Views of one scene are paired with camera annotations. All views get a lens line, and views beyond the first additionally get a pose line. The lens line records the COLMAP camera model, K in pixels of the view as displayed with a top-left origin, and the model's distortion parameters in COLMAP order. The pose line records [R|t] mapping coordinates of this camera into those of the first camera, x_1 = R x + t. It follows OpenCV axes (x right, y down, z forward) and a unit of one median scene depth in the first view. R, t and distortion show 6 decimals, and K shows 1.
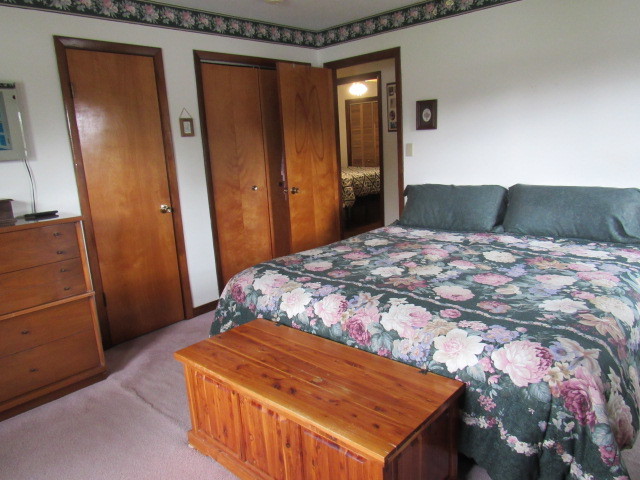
lens RADIAL K [[458.0, 0, 317.6], [0, 458.0, 239.7], [0, 0, 1]] dist [-0.010993, -0.003449]
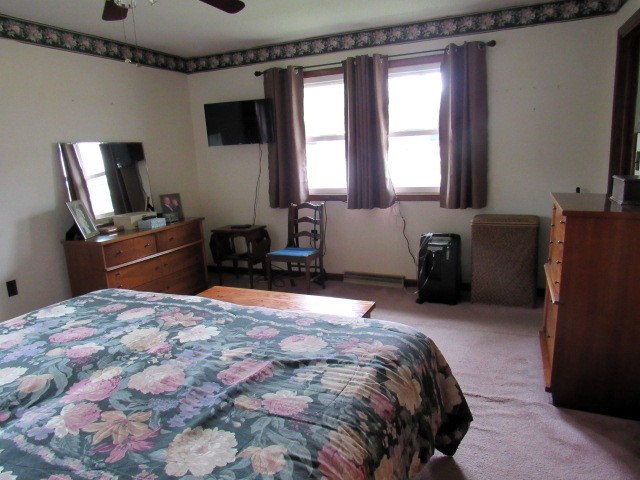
lens RADIAL K [[458.0, 0, 317.6], [0, 458.0, 239.7], [0, 0, 1]] dist [-0.010993, -0.003449]
pose [[-0.945716, 0.152882, -0.286788, 0.496379], [0.034472, 0.924655, 0.379243, -0.381735], [0.323160, 0.348771, -0.879731, 1.729821]]
